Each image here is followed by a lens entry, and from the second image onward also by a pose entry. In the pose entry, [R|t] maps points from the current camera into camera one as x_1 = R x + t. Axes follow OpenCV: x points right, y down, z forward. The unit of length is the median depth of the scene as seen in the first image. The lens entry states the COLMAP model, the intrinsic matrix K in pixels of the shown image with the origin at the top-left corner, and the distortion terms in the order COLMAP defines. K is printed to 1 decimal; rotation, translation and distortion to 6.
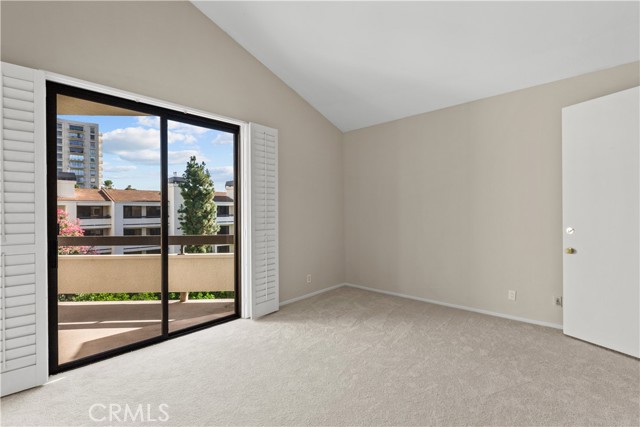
lens RADIAL K [[285.2, 0, 320.0], [0, 285.2, 213.5], [0, 0, 1]] dist [-0.002969, -0.000331]
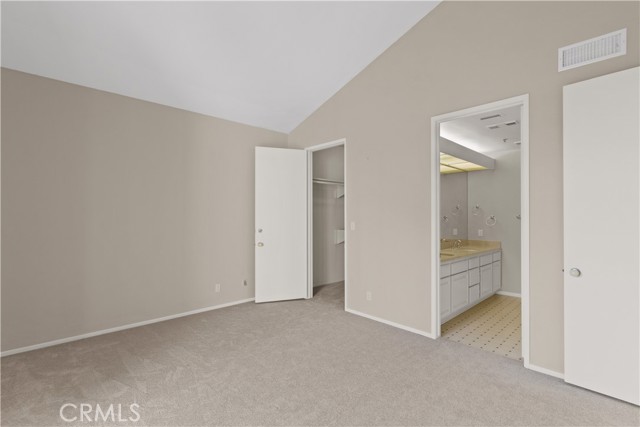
lens RADIAL K [[285.2, 0, 320.0], [0, 285.2, 213.5], [0, 0, 1]] dist [-0.002969, -0.000331]
pose [[0.126307, 0.013339, 0.991902, -0.534334], [0.012961, 0.999802, -0.015096, -0.002410], [-0.991907, 0.014763, 0.126109, 0.489080]]
